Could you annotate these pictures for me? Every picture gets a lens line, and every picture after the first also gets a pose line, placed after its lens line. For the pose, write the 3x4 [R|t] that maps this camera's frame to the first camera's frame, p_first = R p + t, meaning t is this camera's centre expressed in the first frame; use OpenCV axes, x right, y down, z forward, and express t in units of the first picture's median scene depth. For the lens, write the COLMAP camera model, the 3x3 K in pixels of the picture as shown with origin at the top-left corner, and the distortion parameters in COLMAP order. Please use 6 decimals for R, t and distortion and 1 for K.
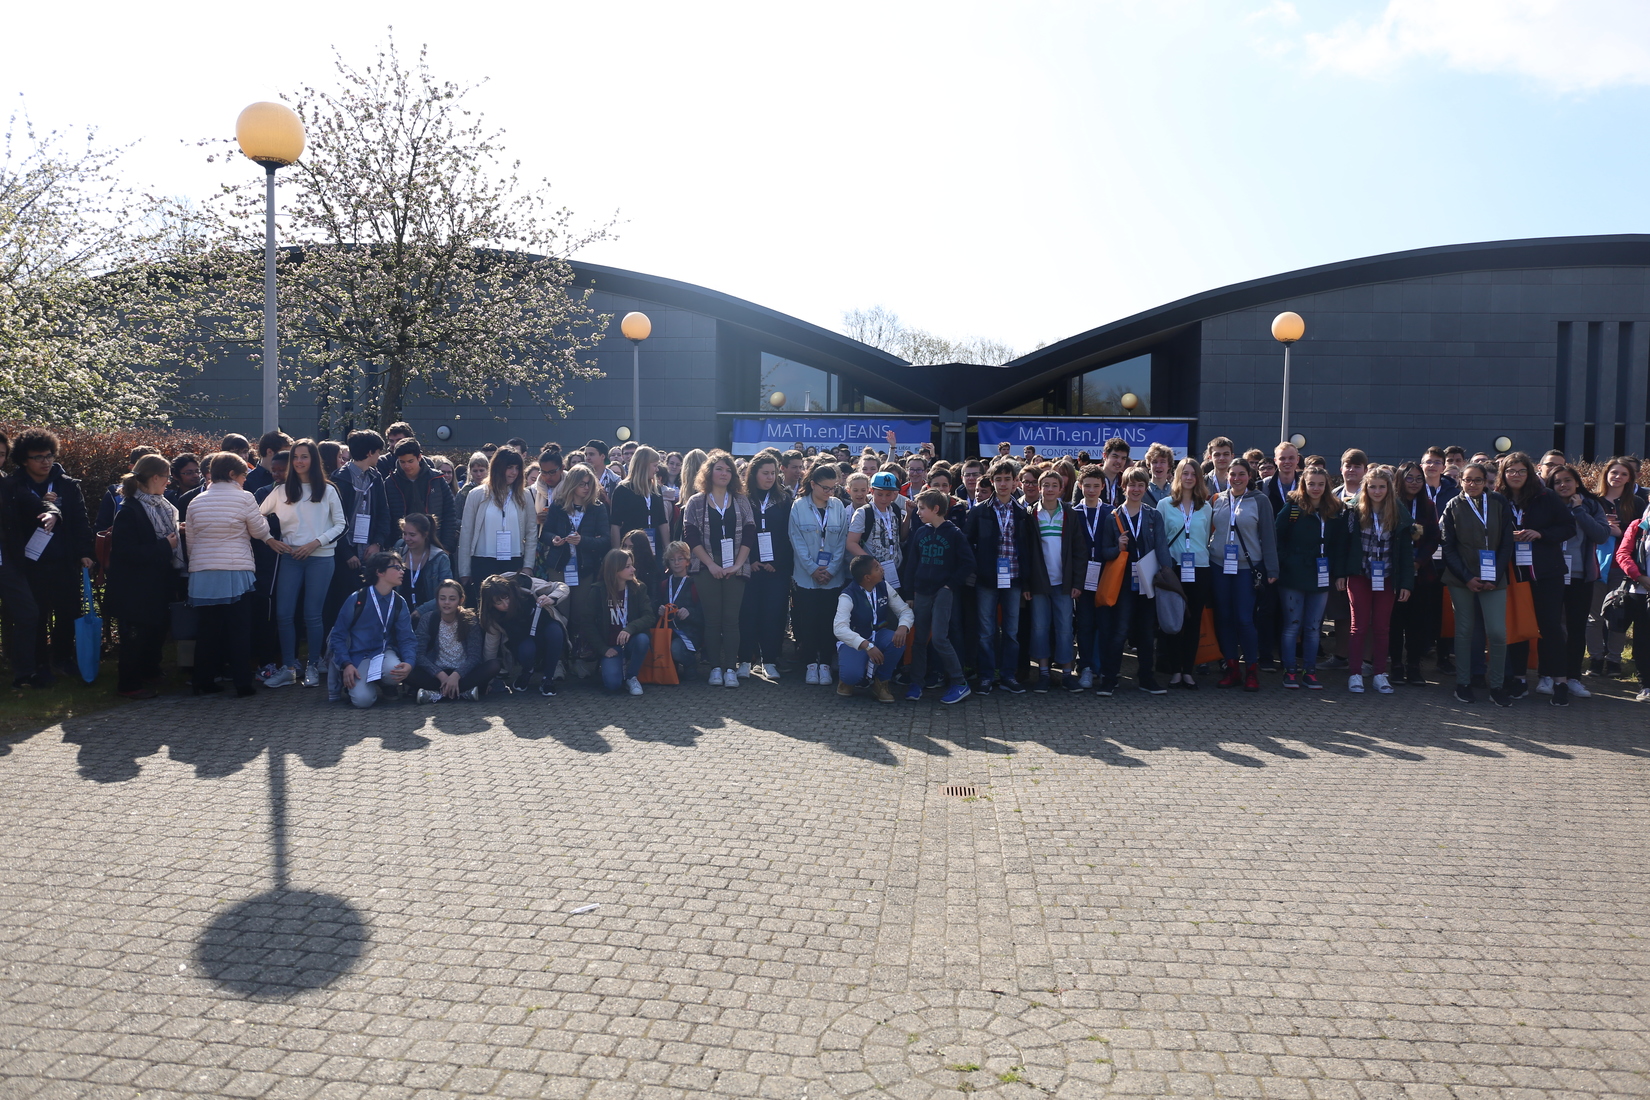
lens RADIAL K [[1139.2, 0, 820.0], [0, 1139.2, 542.2], [0, 0, 1]] dist [-0.093961, 0.078241]
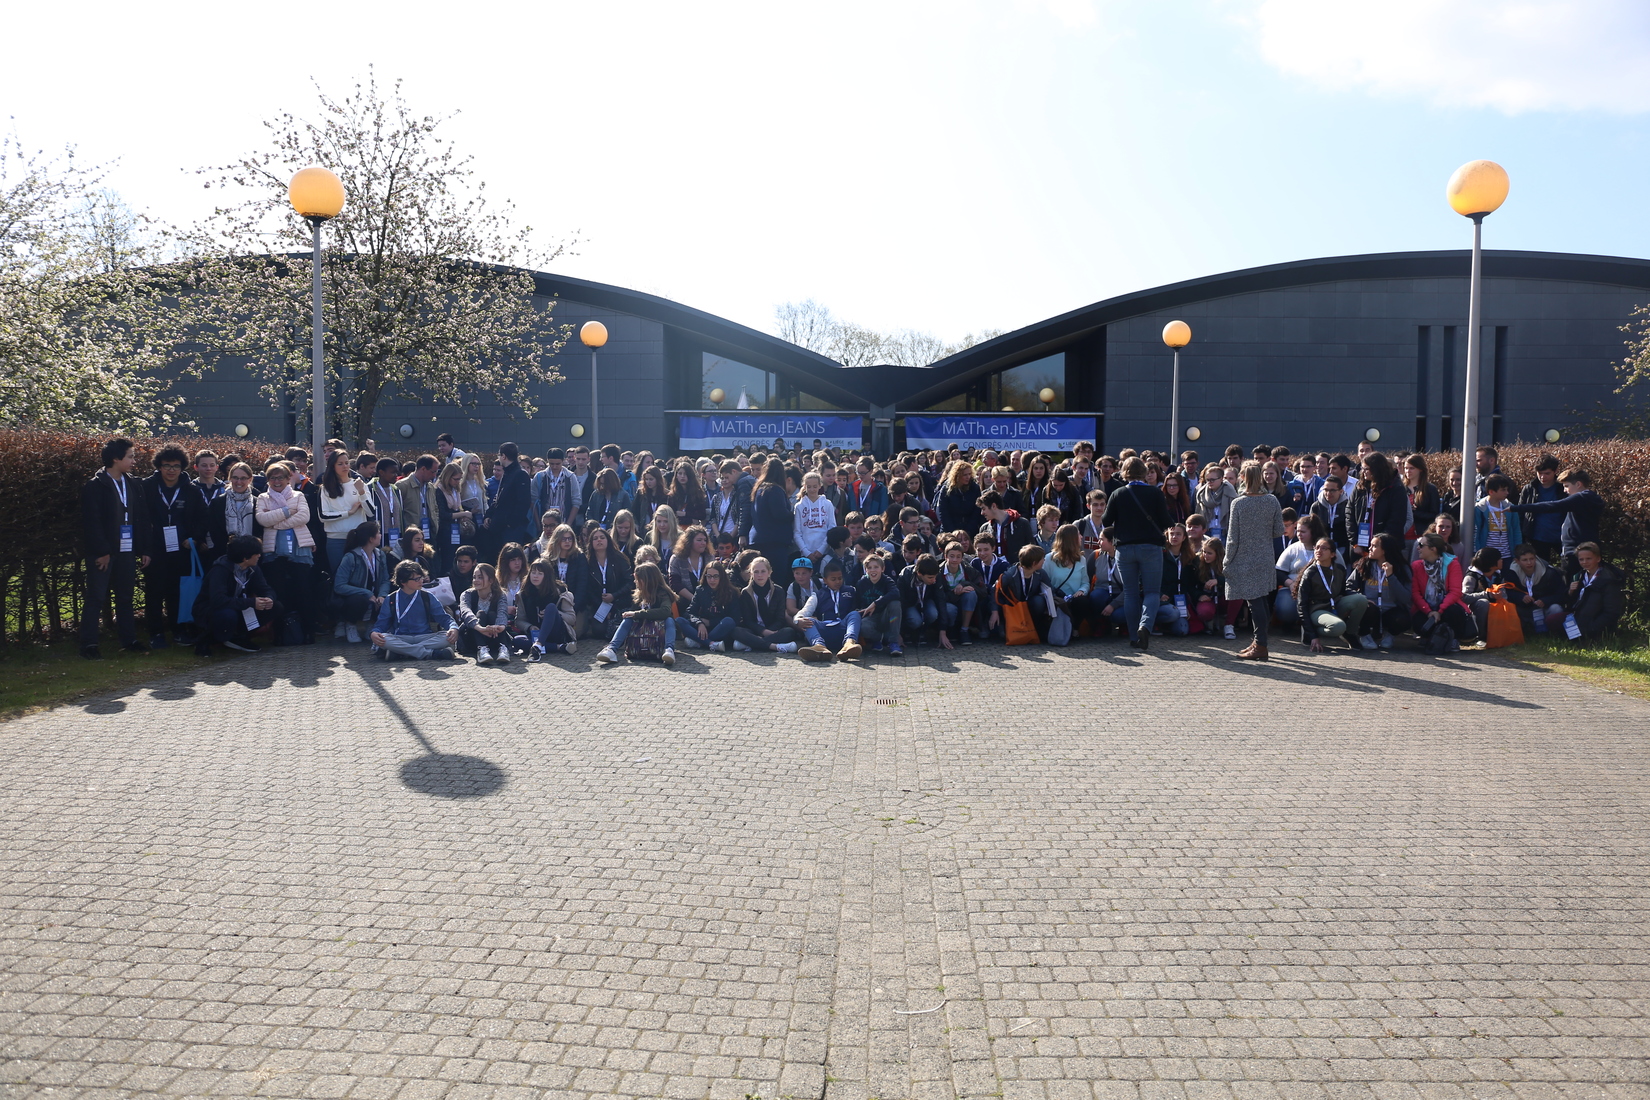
lens RADIAL K [[1139.2, 0, 831.4], [0, 1139.2, 541.5], [0, 0, 1]] dist [-0.093961, 0.078241]
pose [[0.997564, -0.012302, 0.068661, -0.011508], [0.011708, 0.999891, 0.009040, 0.003414], [-0.068765, -0.008215, 0.997599, -0.121138]]
